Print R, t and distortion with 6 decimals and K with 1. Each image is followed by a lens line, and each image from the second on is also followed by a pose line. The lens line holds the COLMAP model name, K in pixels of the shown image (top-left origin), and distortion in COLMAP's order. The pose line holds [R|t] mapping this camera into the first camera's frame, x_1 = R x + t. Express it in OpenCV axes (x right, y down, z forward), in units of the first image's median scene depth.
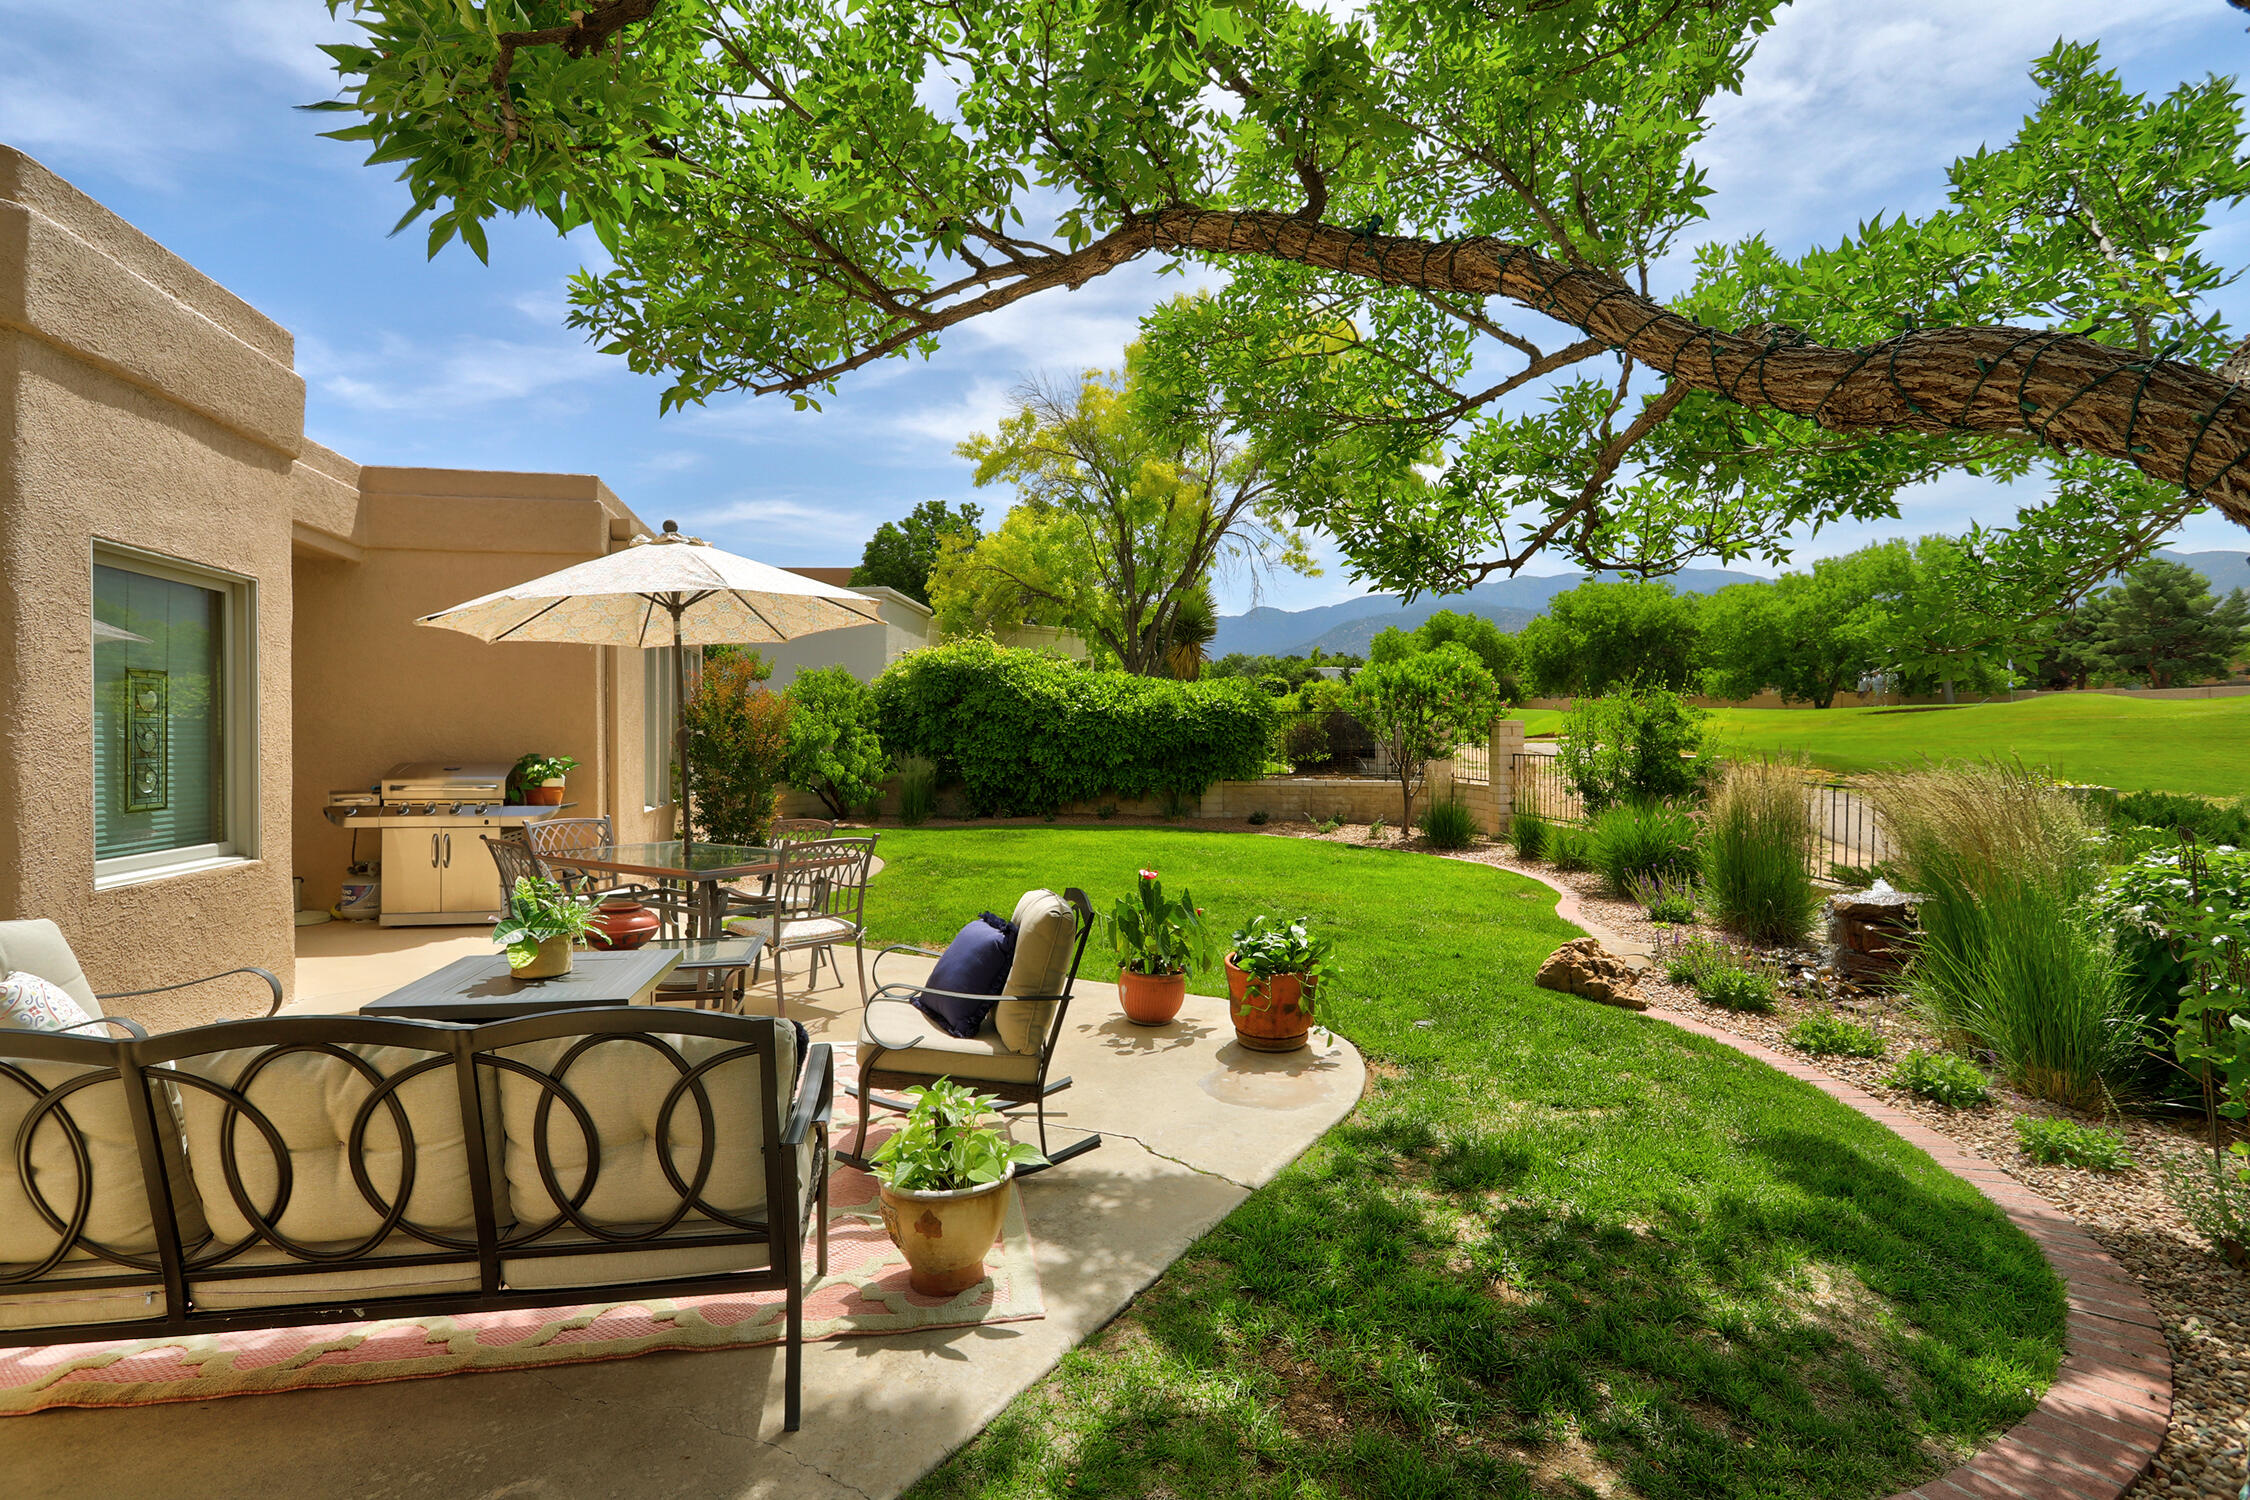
lens RADIAL K [[1089.0, 0, 1115.8], [0, 1089.0, 740.0], [0, 0, 1]] dist [-0.004805, -0.000488]
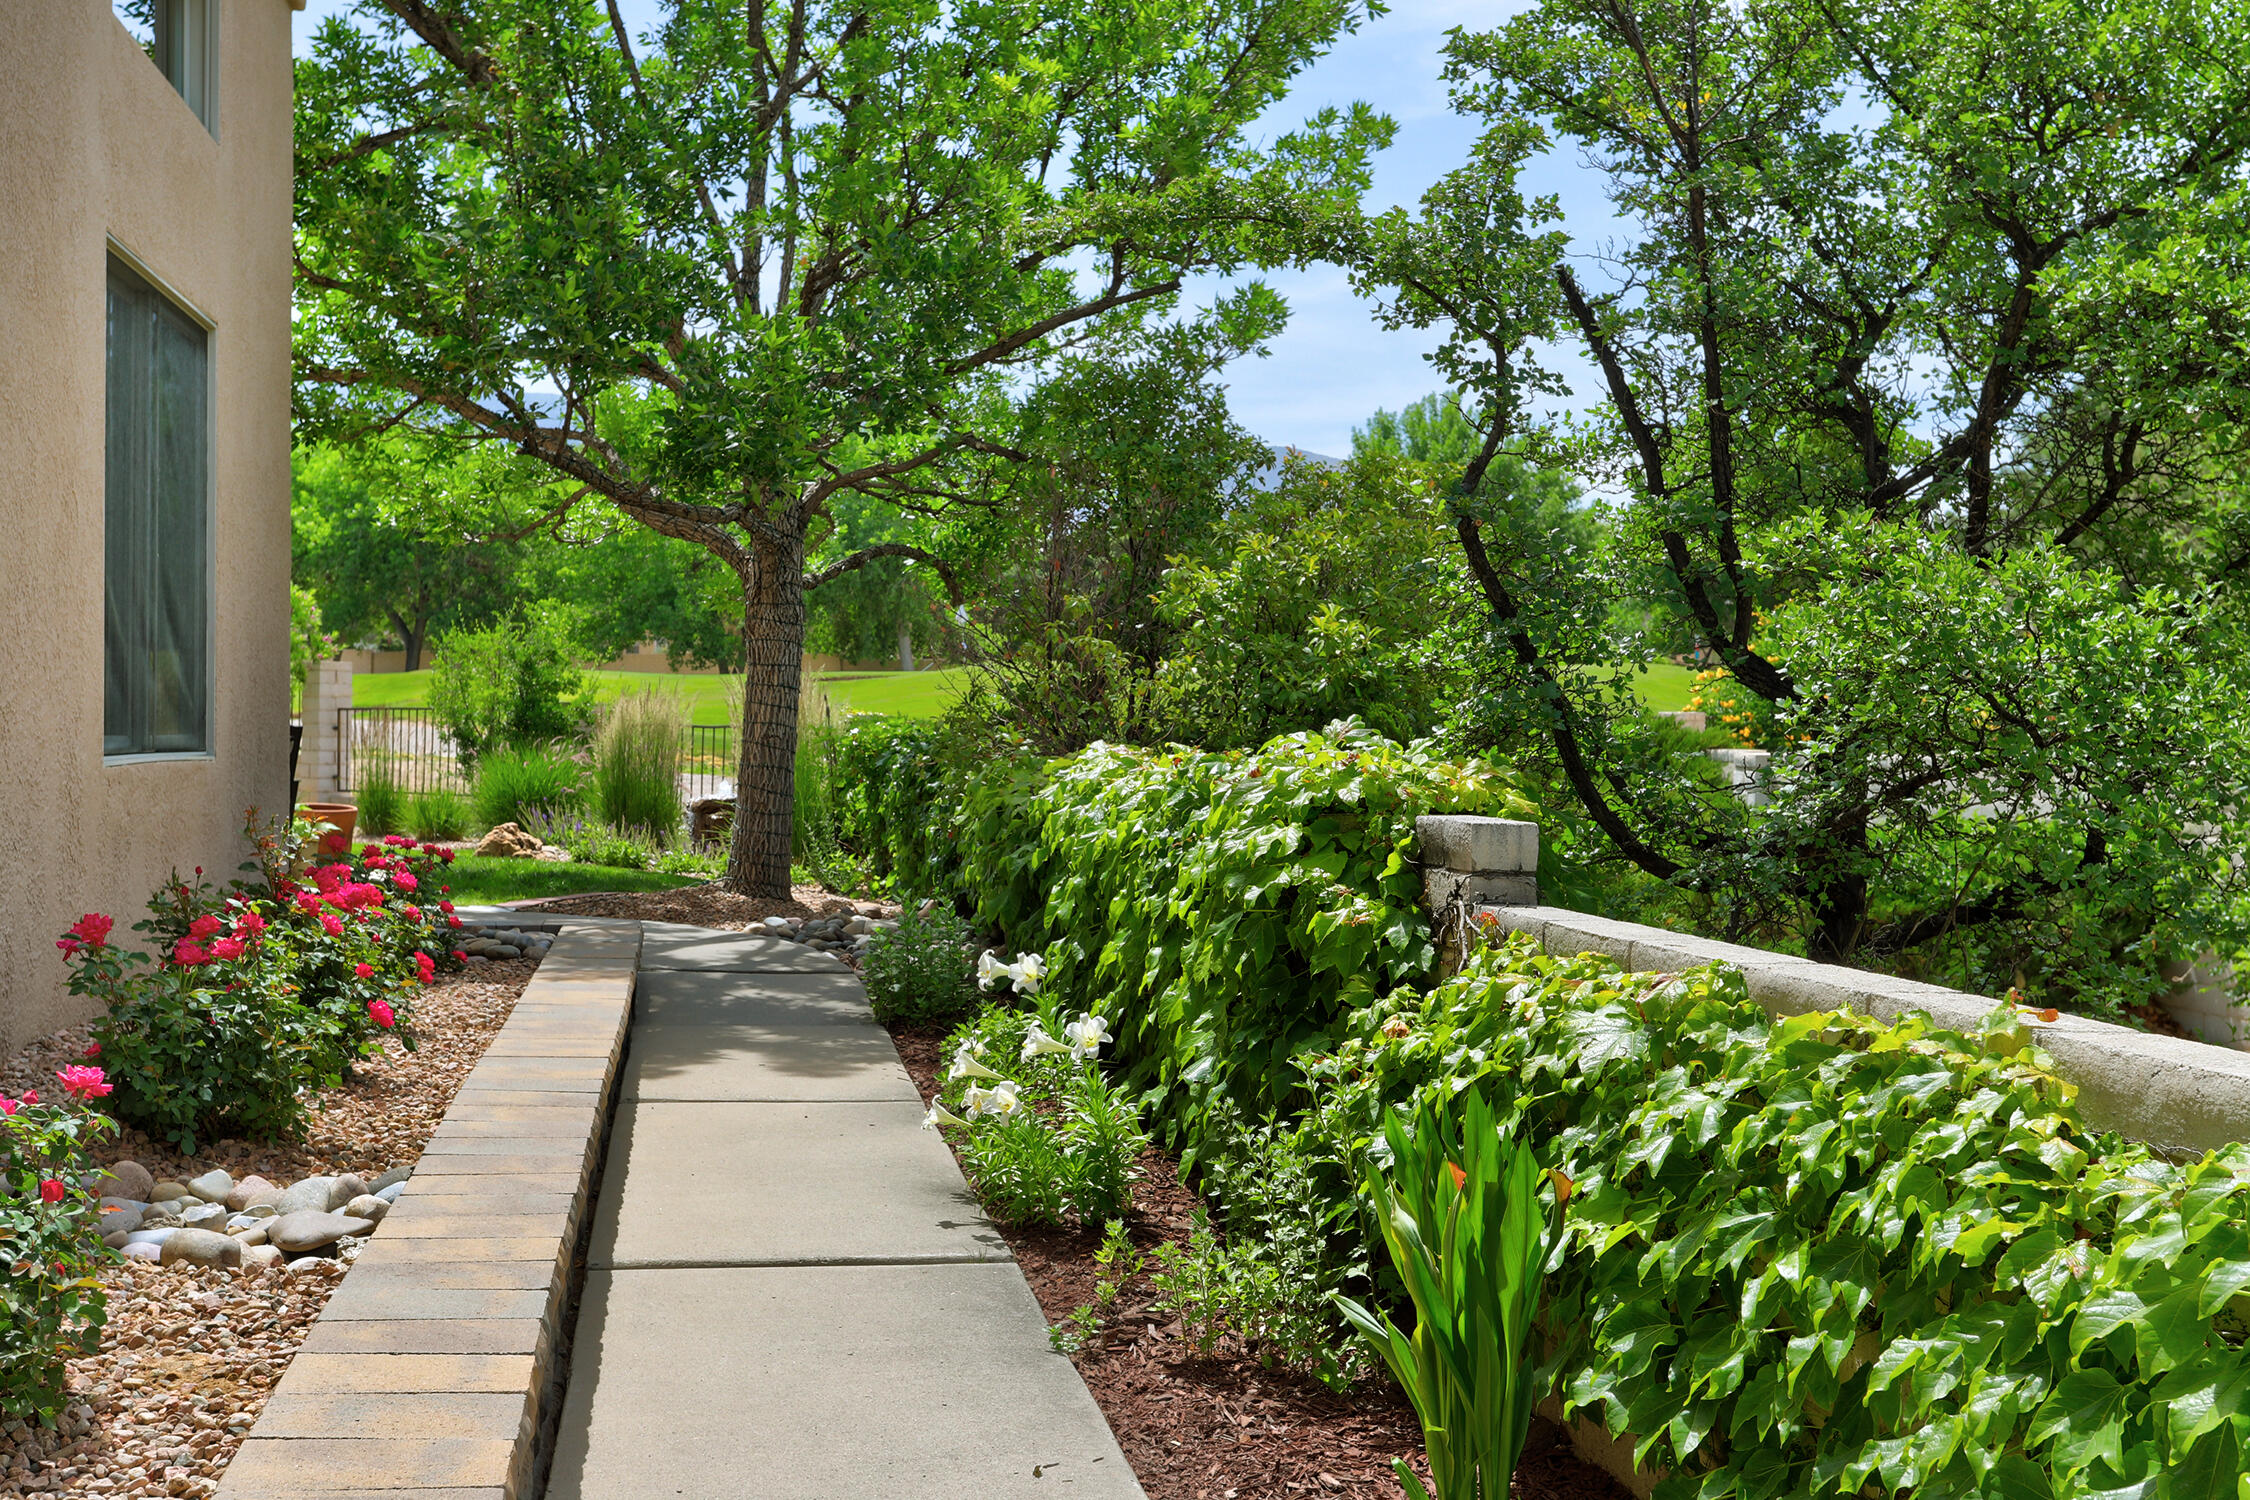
lens RADIAL K [[2527.3, 0, 1147.6], [0, 2527.3, 714.7], [0, 0, 1]] dist [-0.012036, 0.000000]
pose [[0.741038, 0.016186, 0.671268, -0.334249], [-0.007772, 0.999849, -0.015528, 0.036055], [-0.671418, 0.006290, 0.741052, -0.559001]]
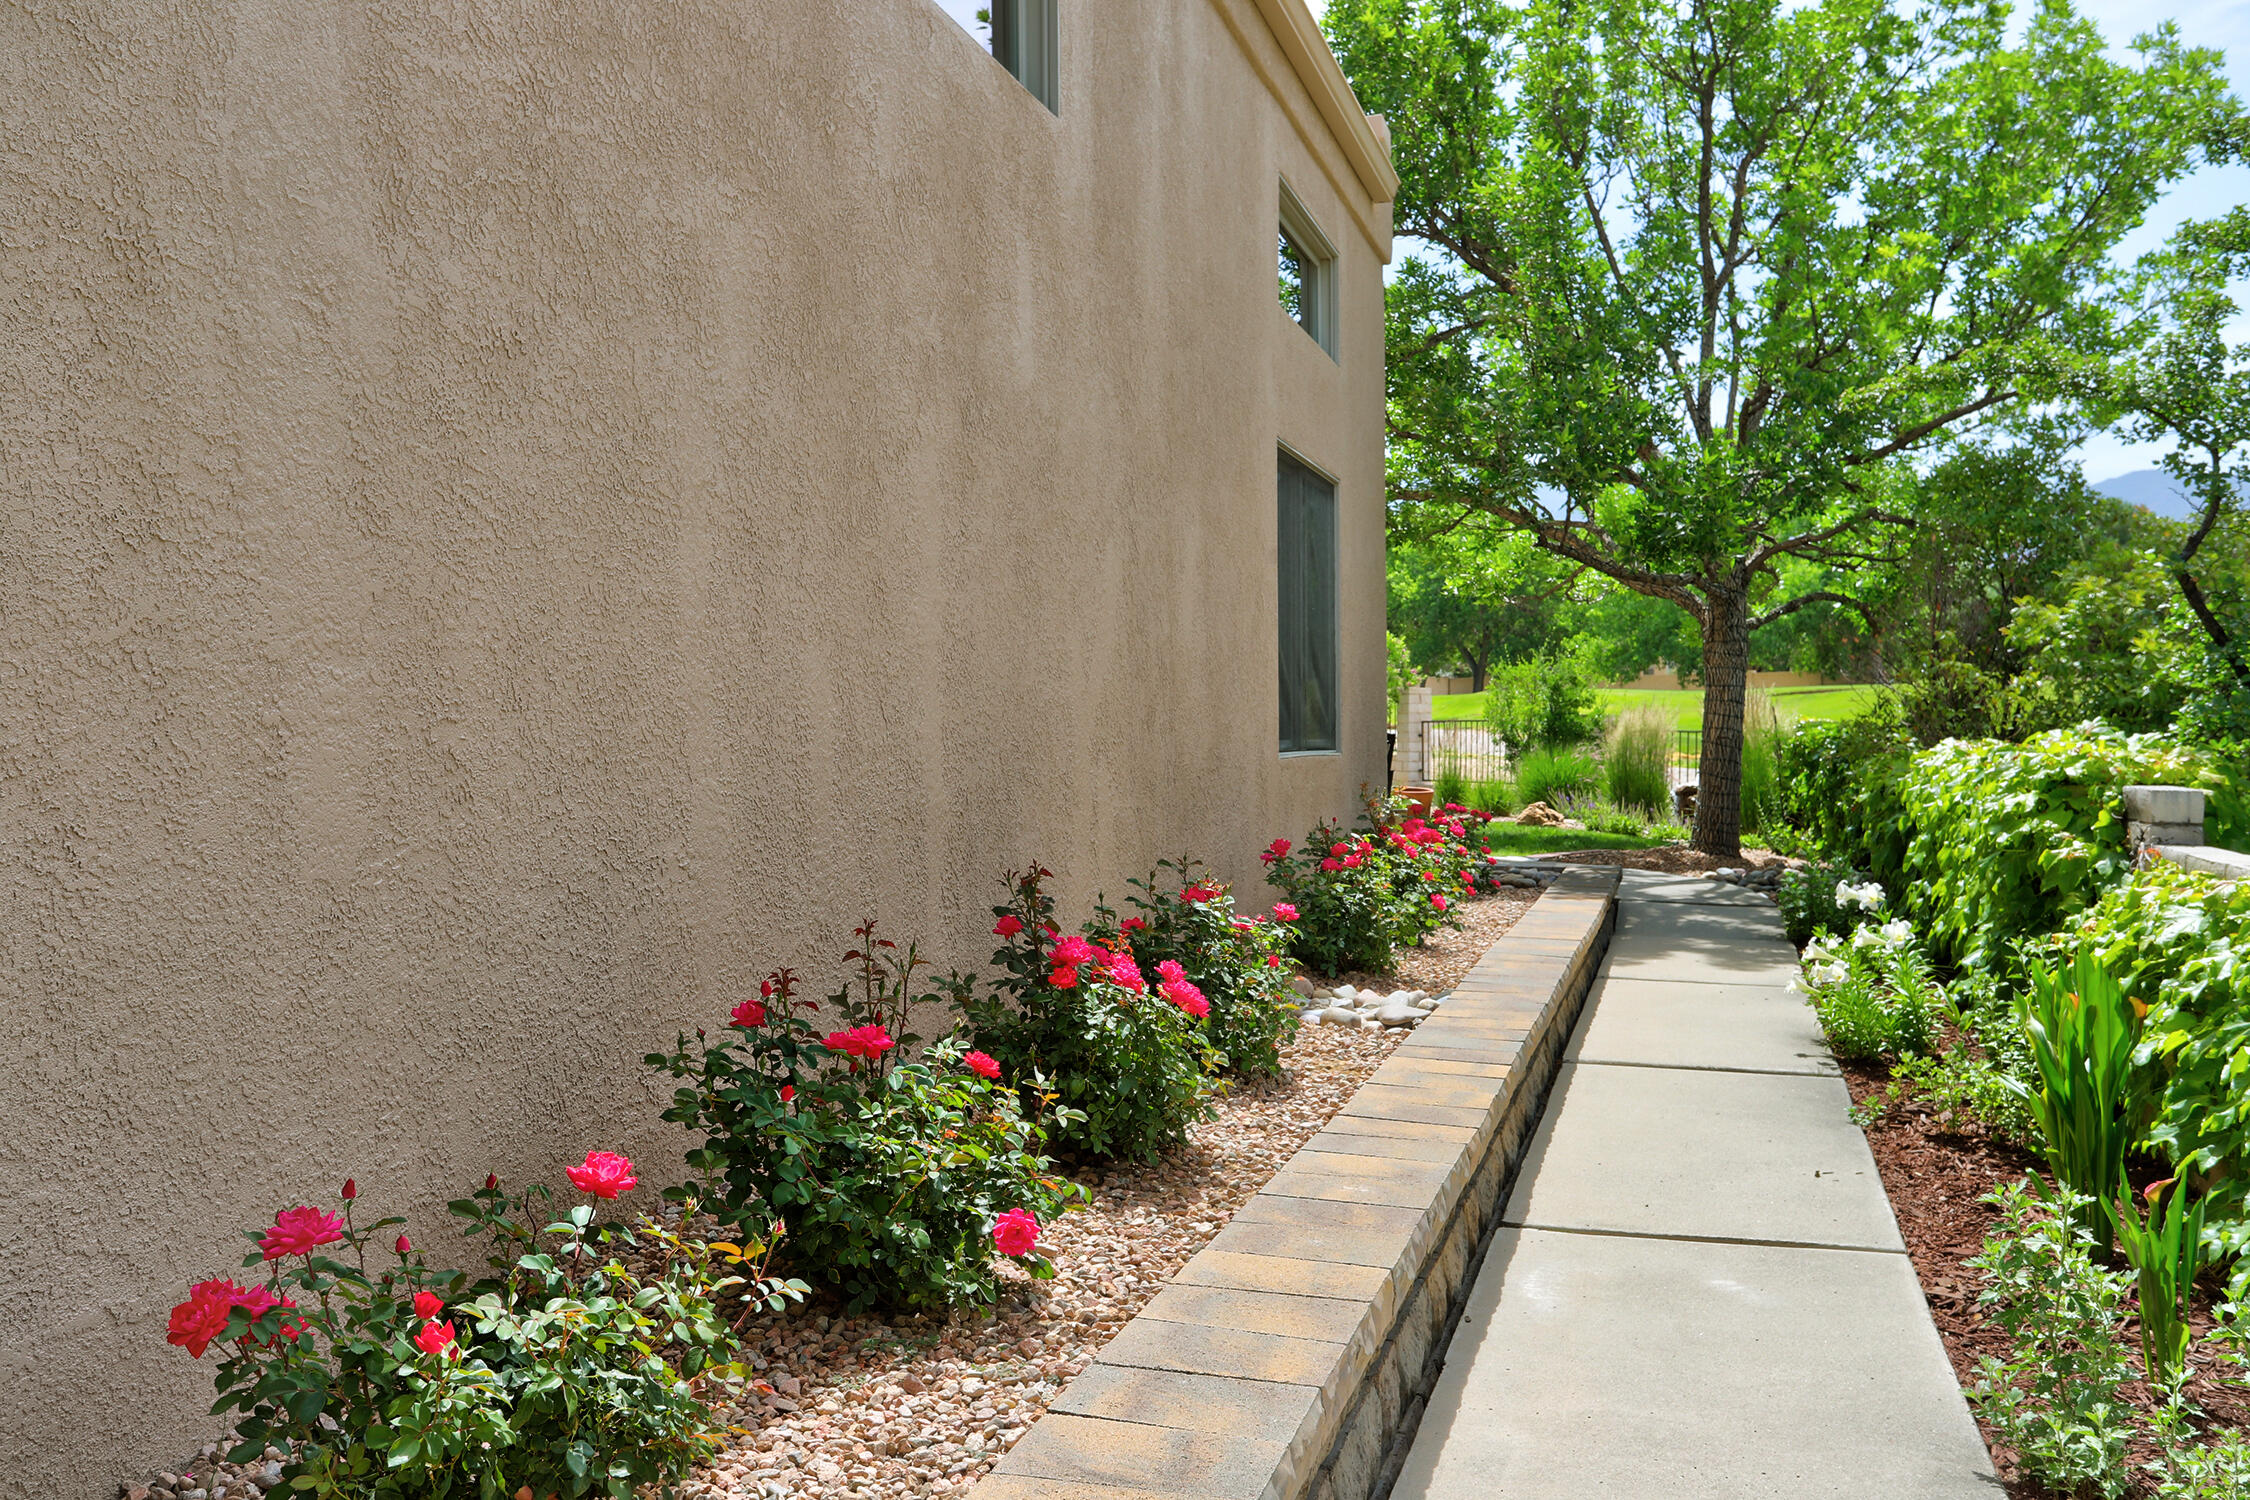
lens RADIAL K [[1989.3, 0, 1116.8], [0, 1989.3, 750.6], [0, 0, 1]] dist [0.016121, 0.030154]
pose [[0.963234, 0.001547, 0.268659, -0.370035], [-0.001635, 0.999999, 0.000104, 0.037229], [-0.268659, -0.000539, 0.963235, -0.644237]]
